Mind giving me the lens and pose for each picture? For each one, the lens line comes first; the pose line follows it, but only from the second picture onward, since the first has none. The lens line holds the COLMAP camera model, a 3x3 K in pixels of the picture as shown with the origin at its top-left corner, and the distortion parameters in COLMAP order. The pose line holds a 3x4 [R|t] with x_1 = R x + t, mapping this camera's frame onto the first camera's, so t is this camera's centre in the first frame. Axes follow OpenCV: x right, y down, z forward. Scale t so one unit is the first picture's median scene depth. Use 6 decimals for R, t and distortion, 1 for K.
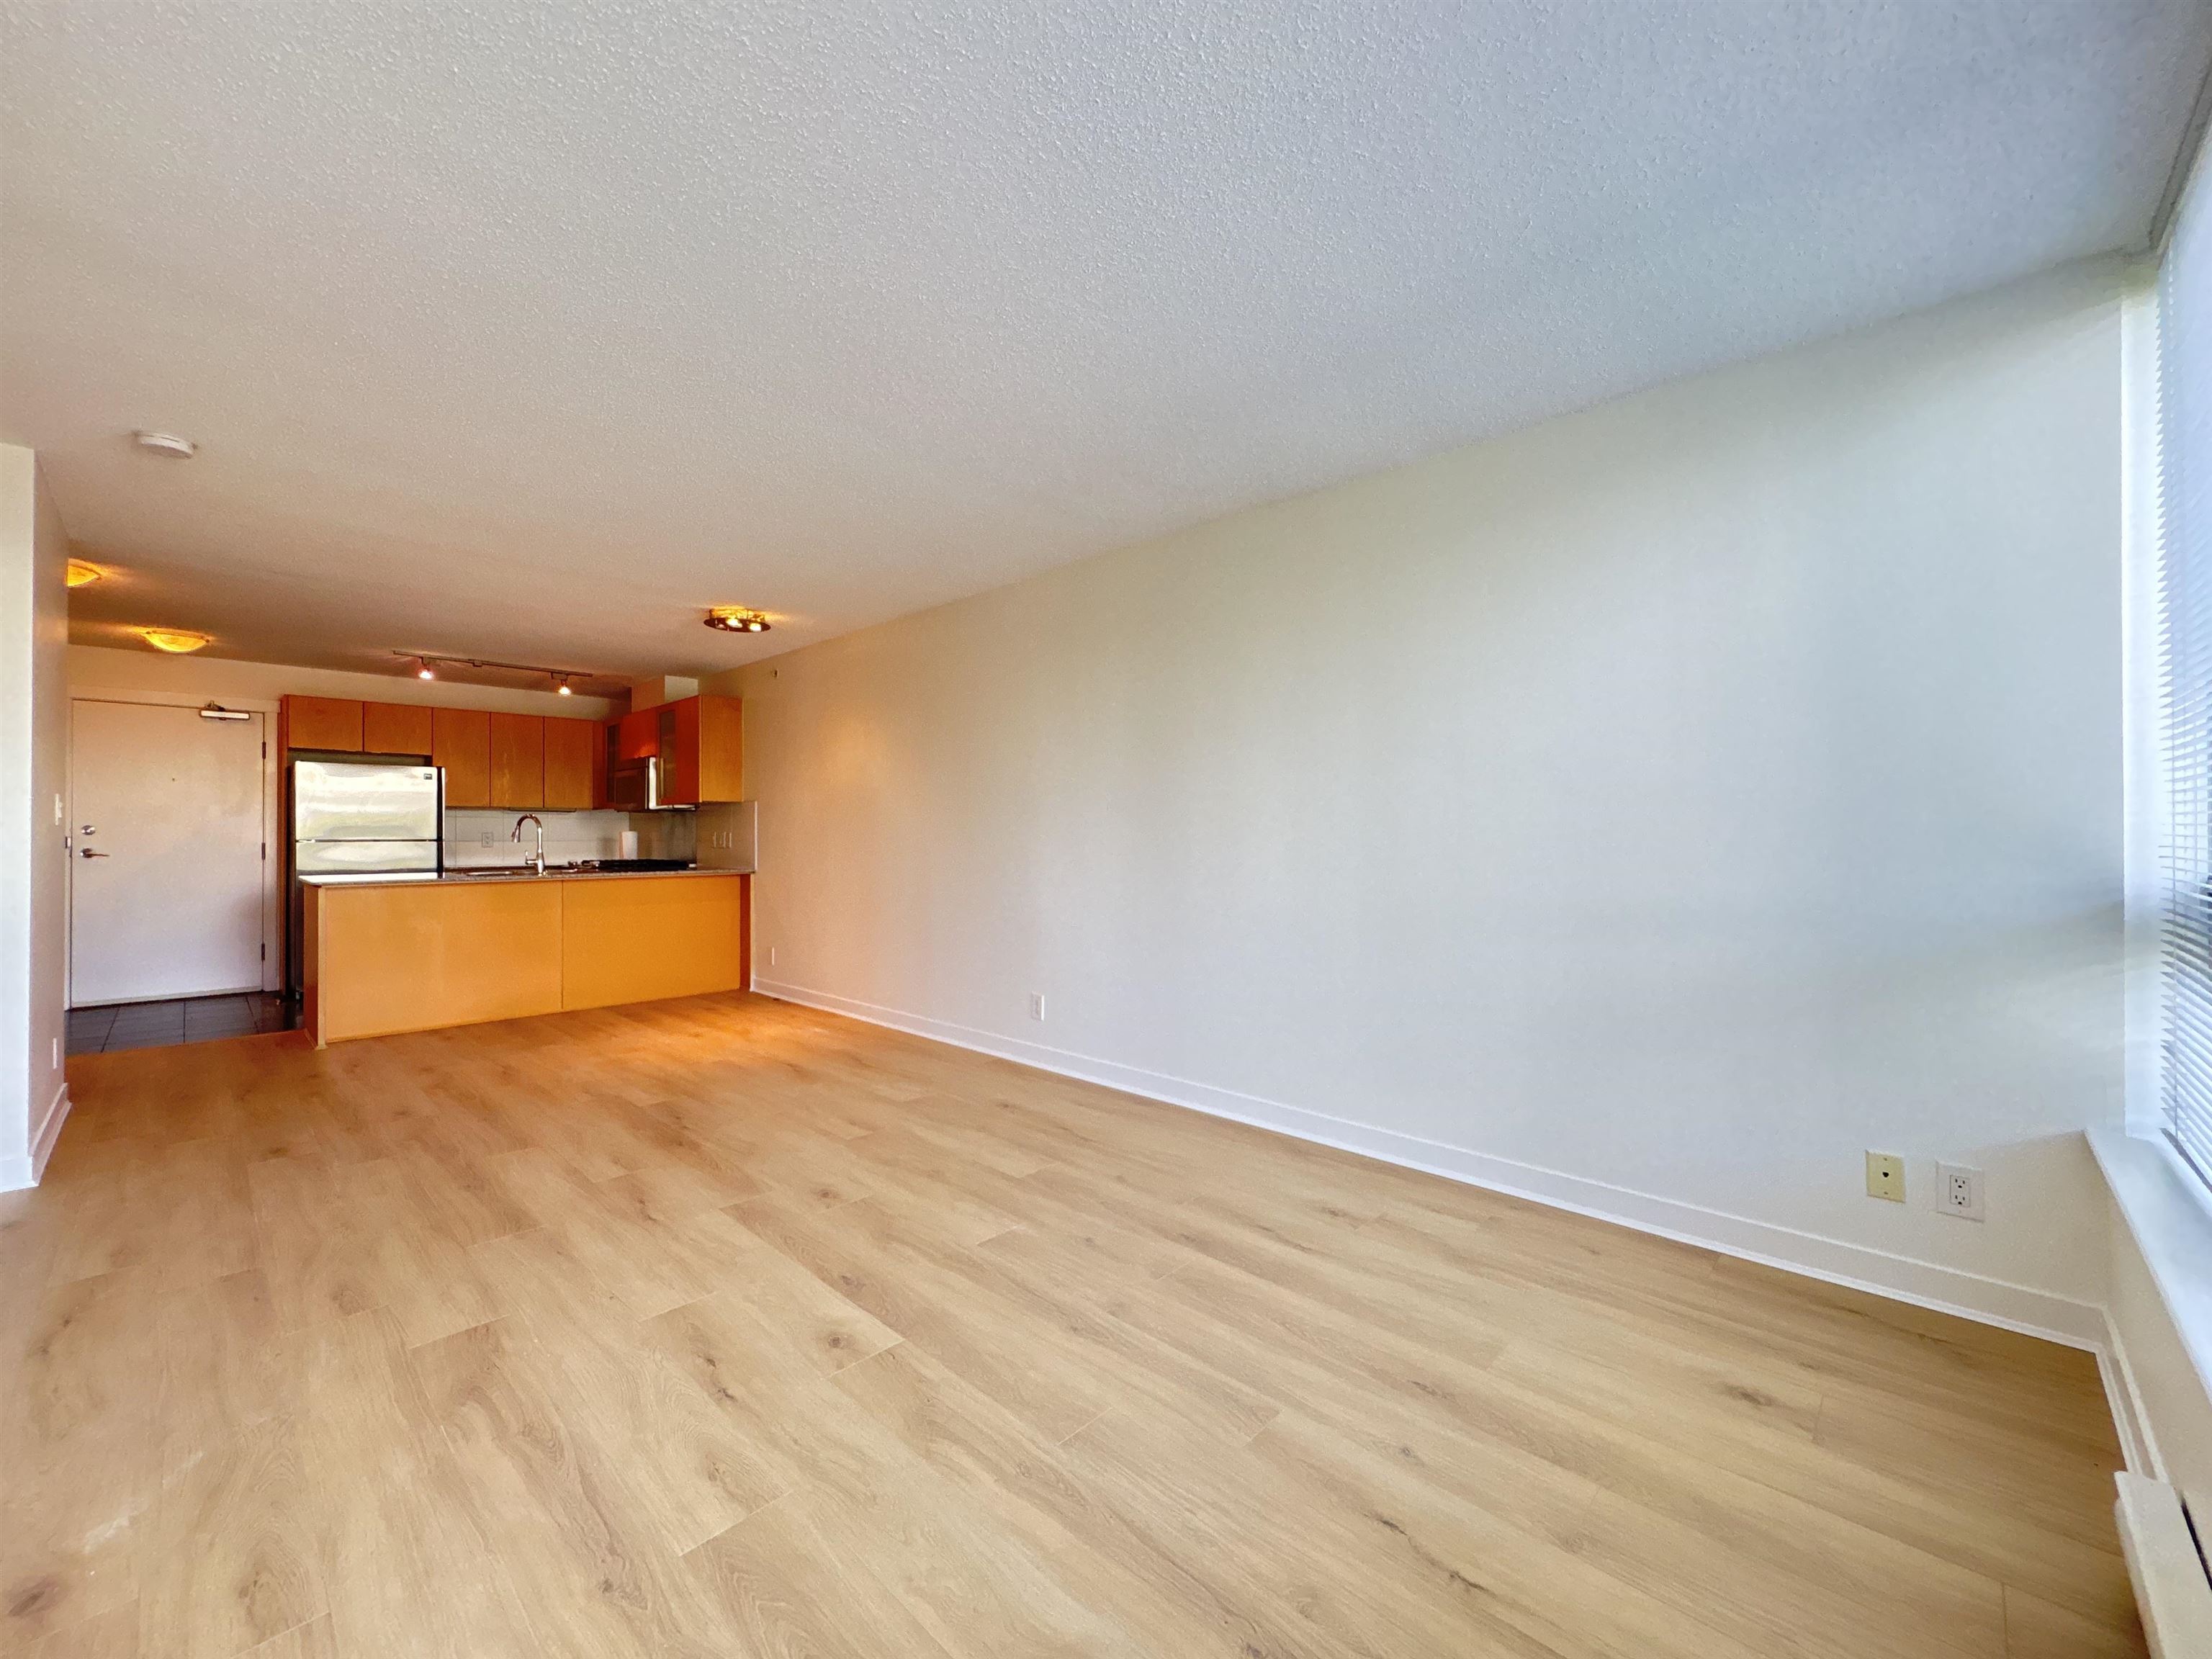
lens RADIAL K [[885.9, 0, 1114.0], [0, 885.9, 833.5], [0, 0, 1]] dist [0.011045, 0.000195]
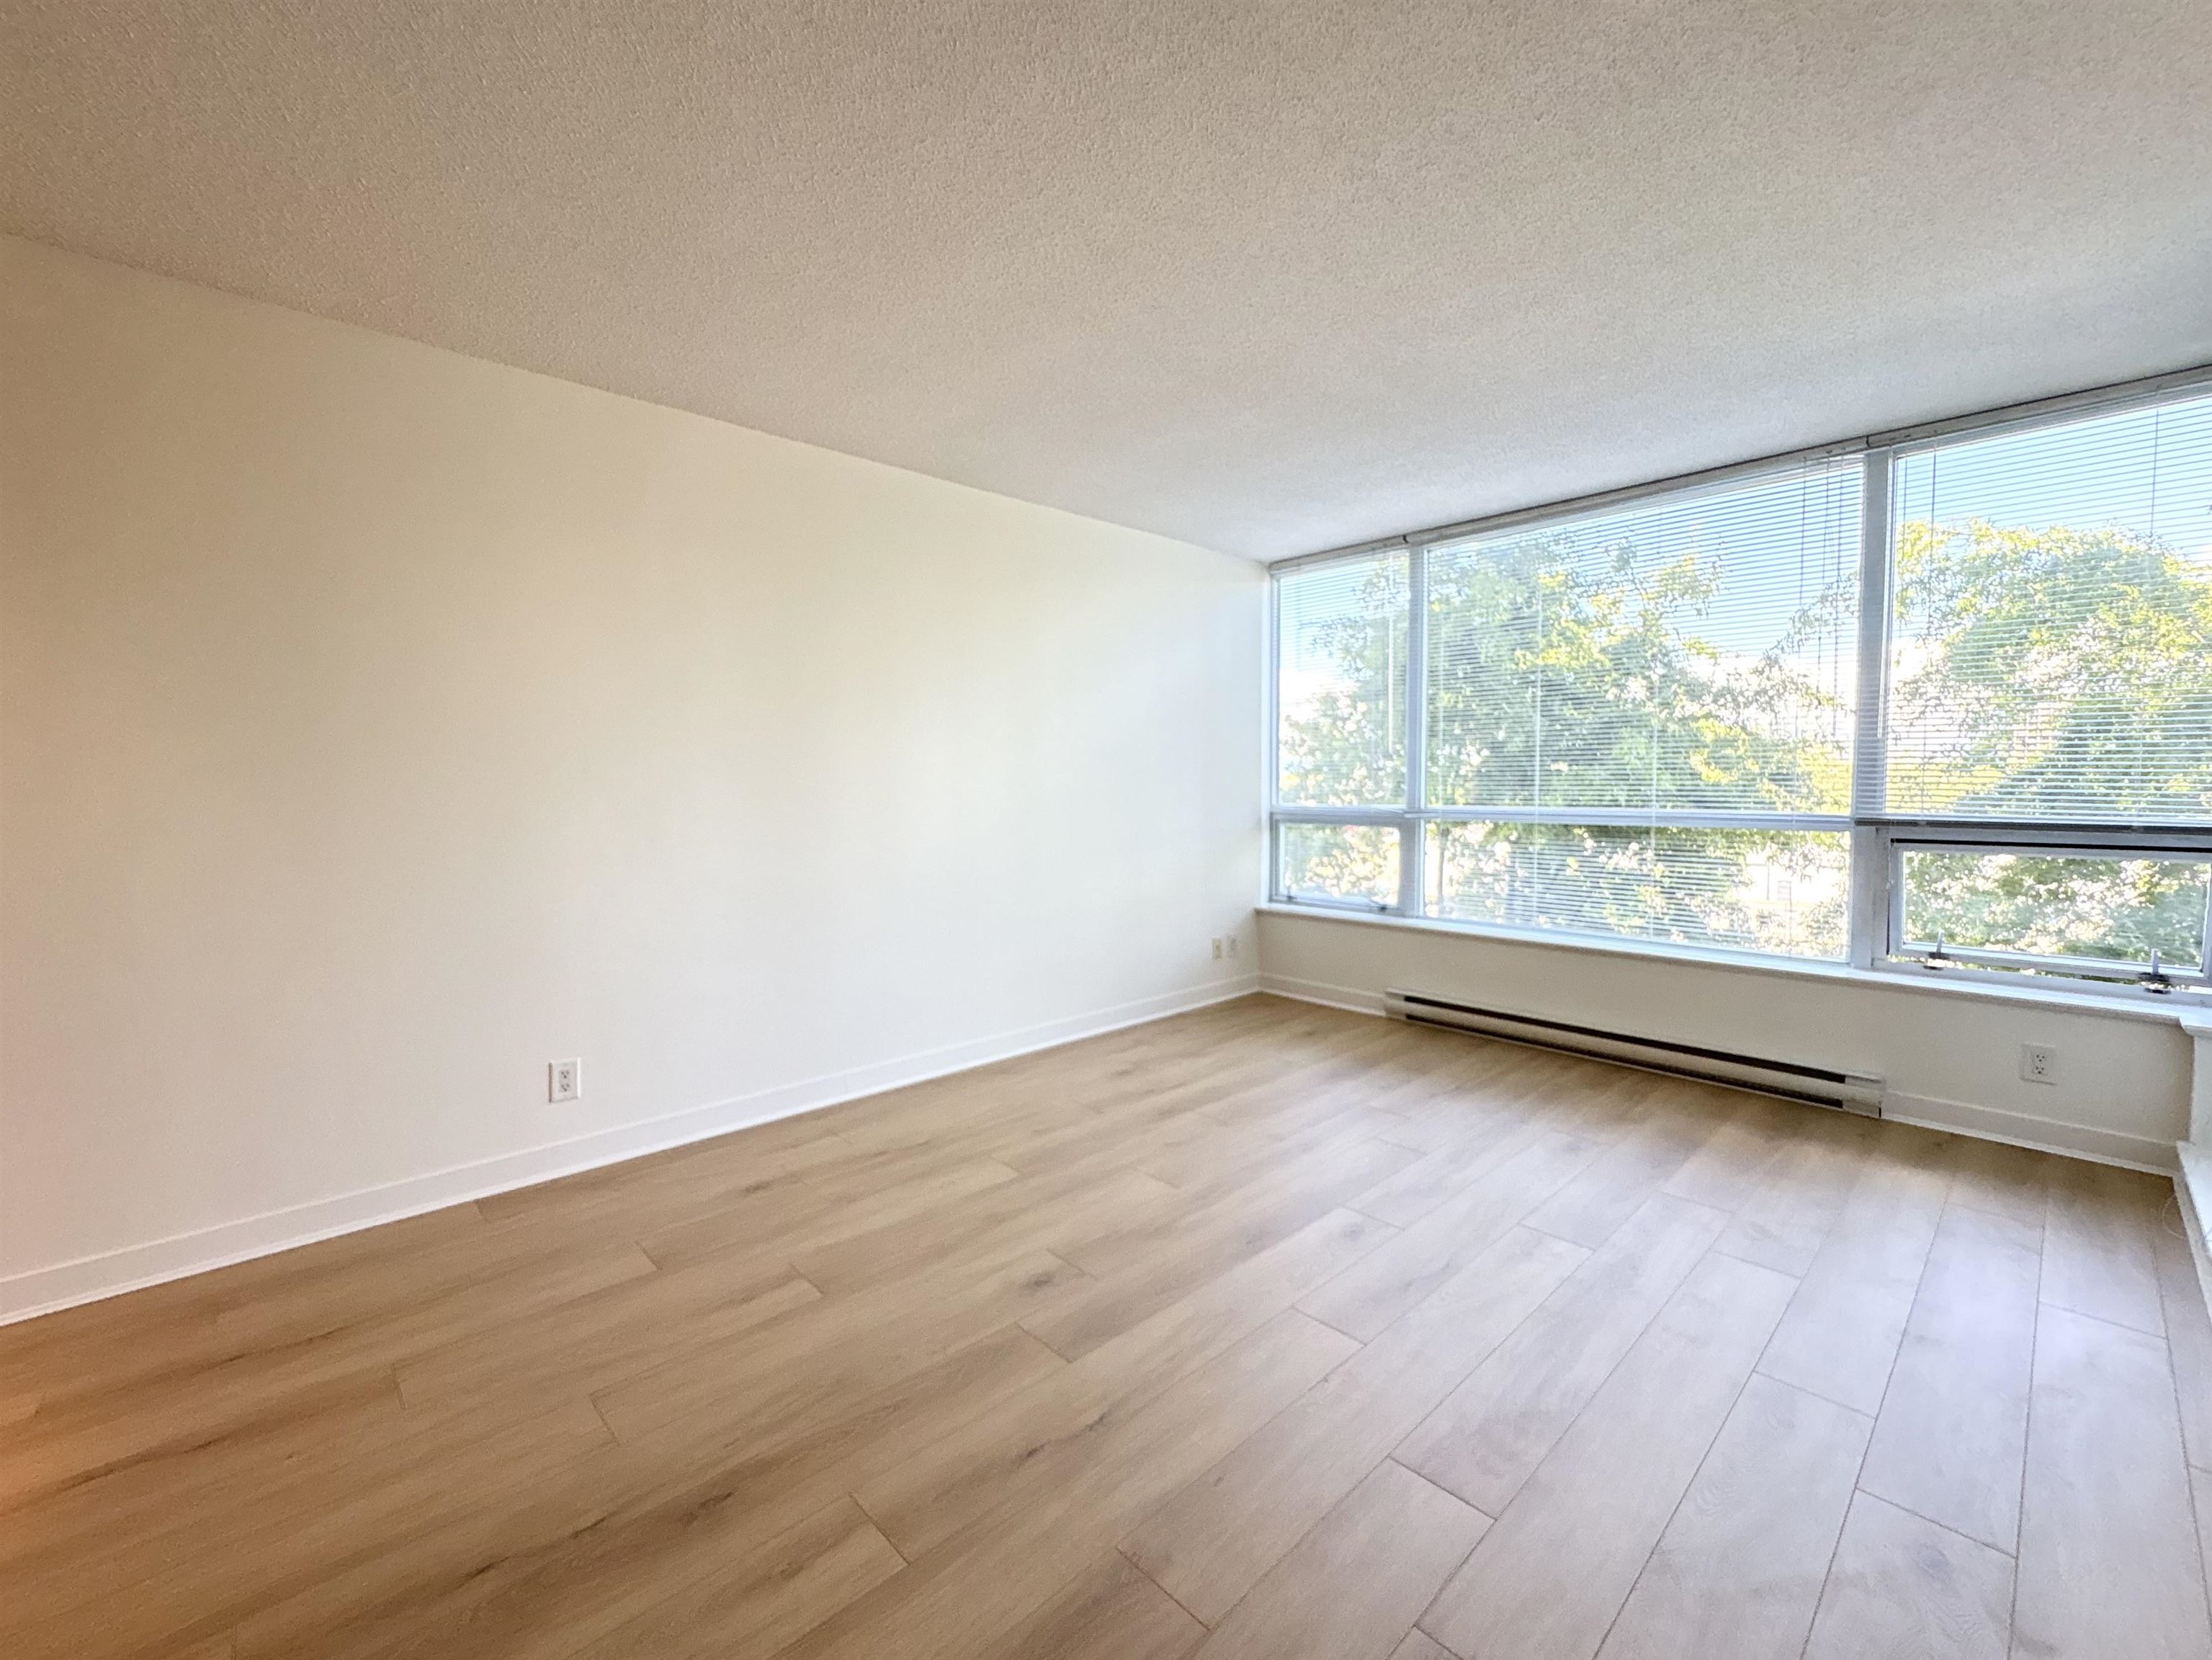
lens RADIAL K [[886.0, 0, 1113.9], [0, 886.0, 827.8], [0, 0, 1]] dist [0.011045, 0.000195]
pose [[0.065734, -0.053165, 0.996420, -1.049616], [0.000892, 0.998582, 0.053222, -0.026877], [-0.997837, -0.002609, 0.065688, 0.874559]]
